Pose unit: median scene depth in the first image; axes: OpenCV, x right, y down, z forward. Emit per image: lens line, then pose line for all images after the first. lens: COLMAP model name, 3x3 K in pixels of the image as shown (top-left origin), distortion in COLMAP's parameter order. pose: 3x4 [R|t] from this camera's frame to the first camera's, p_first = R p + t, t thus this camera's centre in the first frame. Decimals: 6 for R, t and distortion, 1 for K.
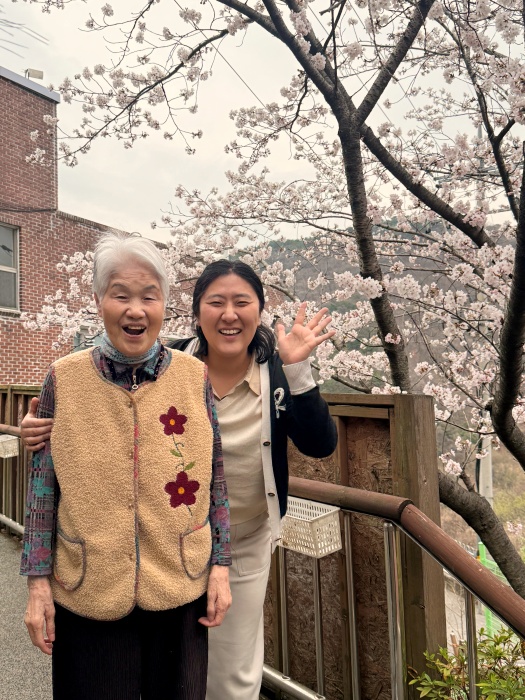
lens RADIAL K [[780.0, 0, 261.9], [0, 780.0, 351.5], [0, 0, 1]] dist [0.088765, 0.000000]
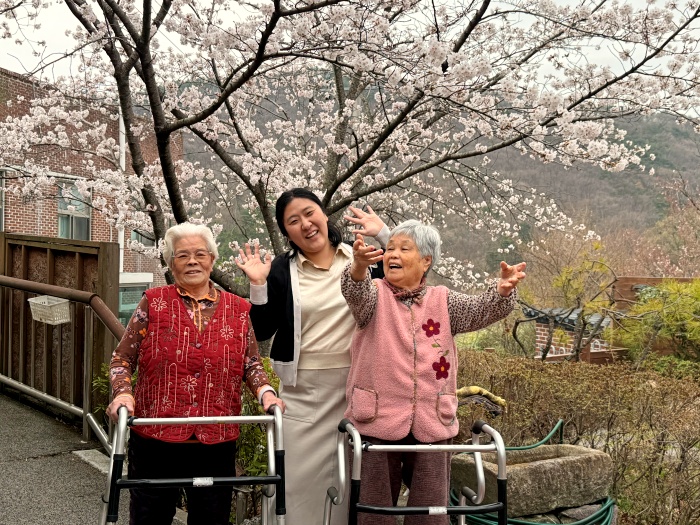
lens RADIAL K [[791.0, 0, 350.4], [0, 791.0, 260.1], [0, 0, 1]] dist [0.013755, 0.000000]
pose [[0.976006, 0.045023, 0.213039, 0.347369], [-0.060671, 0.995873, 0.067492, -0.067214], [-0.209121, -0.078798, 0.974710, -0.996919]]
